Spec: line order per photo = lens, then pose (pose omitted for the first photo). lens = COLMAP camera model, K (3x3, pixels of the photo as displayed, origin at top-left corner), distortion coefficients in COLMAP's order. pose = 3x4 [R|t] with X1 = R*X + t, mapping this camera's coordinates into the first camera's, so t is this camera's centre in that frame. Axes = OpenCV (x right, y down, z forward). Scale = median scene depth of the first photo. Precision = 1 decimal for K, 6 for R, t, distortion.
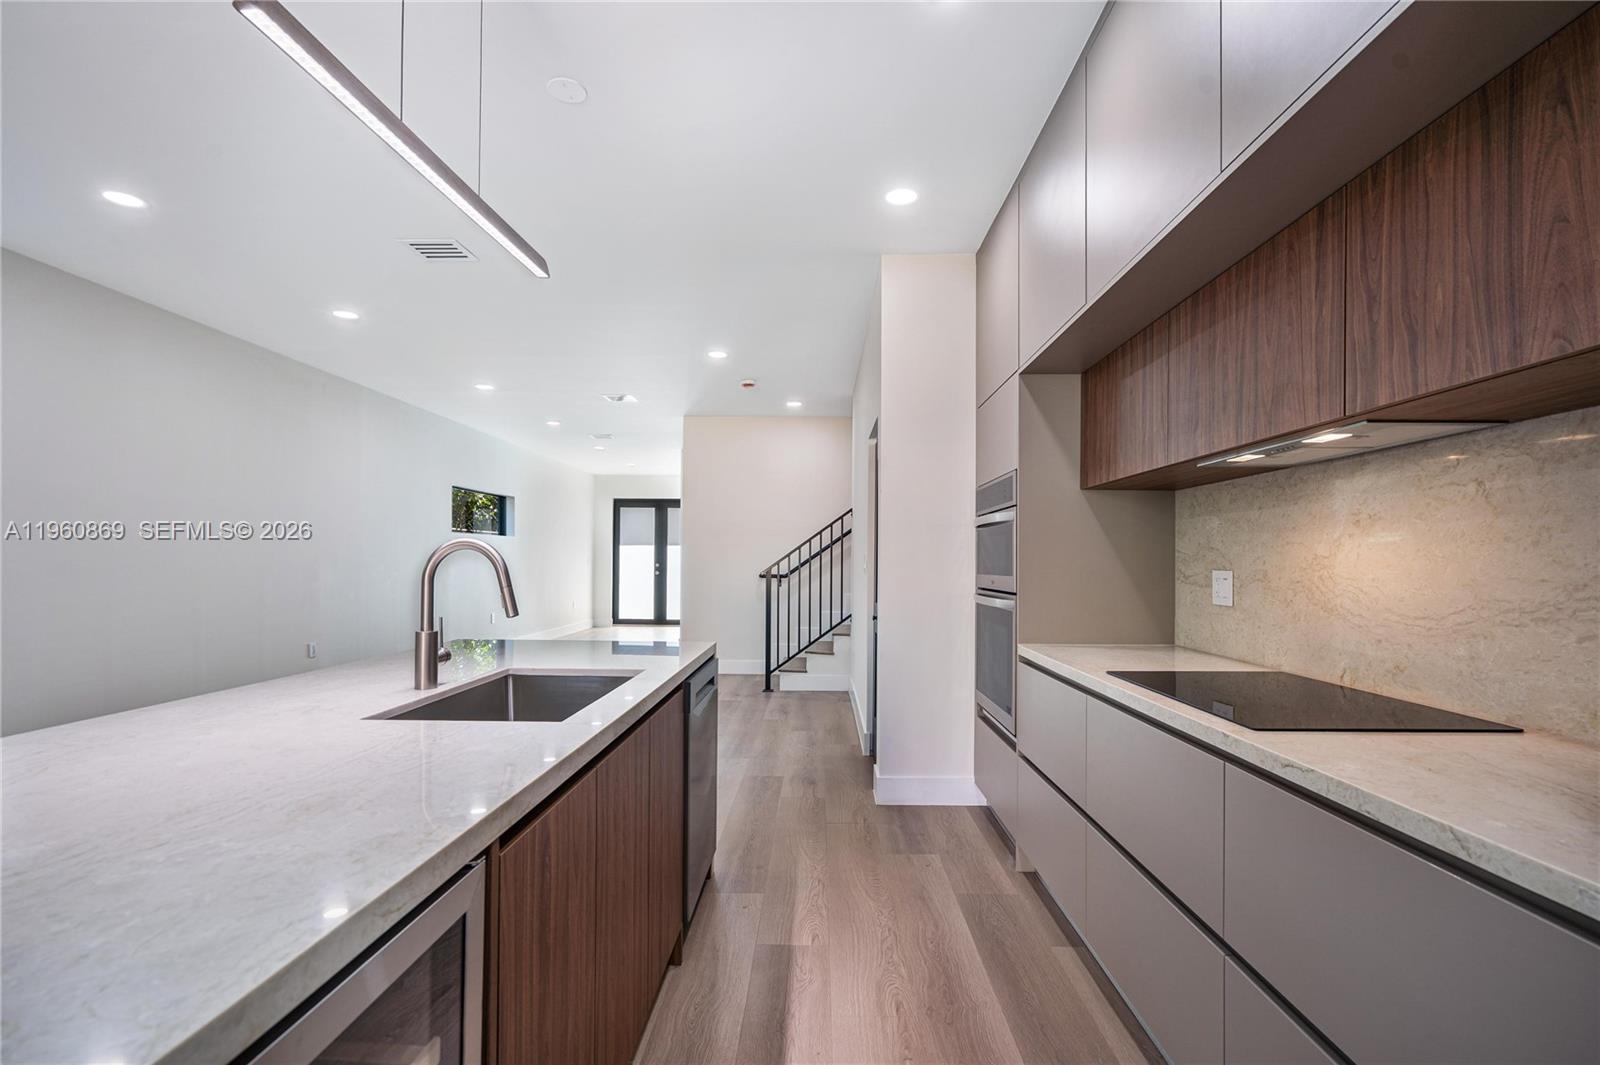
lens RADIAL K [[729.5, 0, 798.8], [0, 729.5, 549.0], [0, 0, 1]] dist [-0.000762, 0.000028]
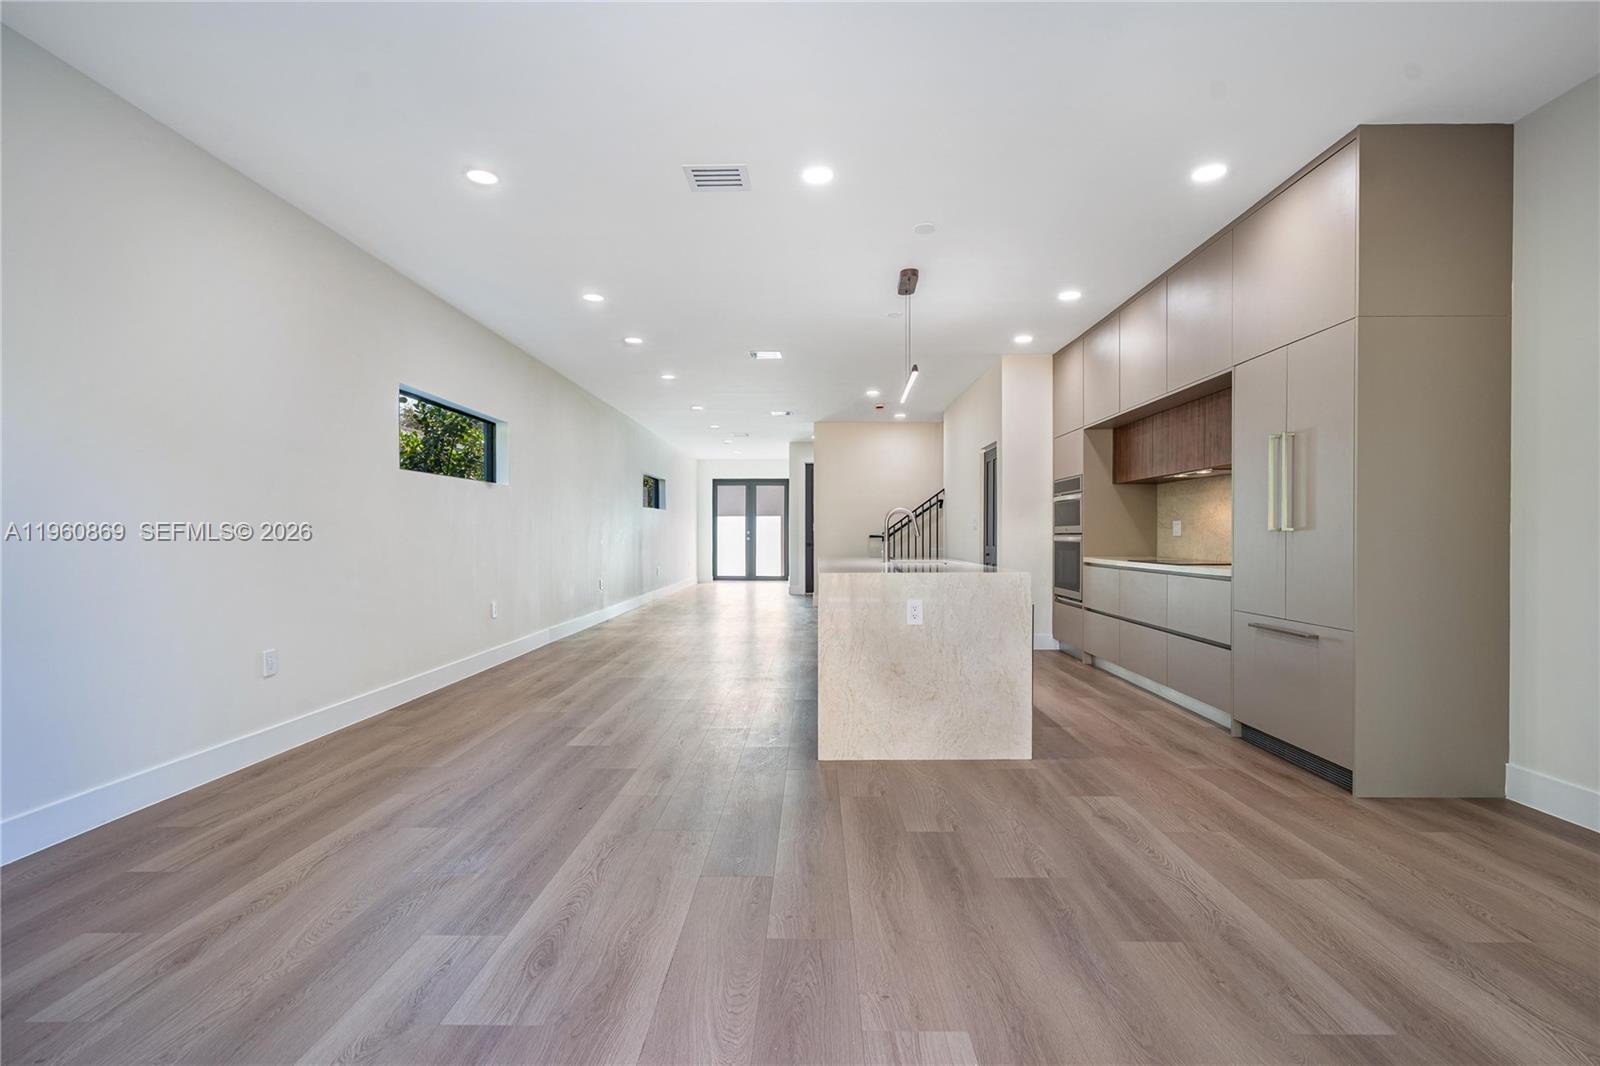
lens RADIAL K [[745.3, 0, 800.0], [0, 745.3, 533.0], [0, 0, 1]] dist [0.001327, 0.000132]
pose [[0.999861, -0.009059, 0.013994, -0.430680], [0.008836, 0.999835, 0.015868, 0.014512], [-0.014136, -0.015742, 0.999776, -0.898587]]
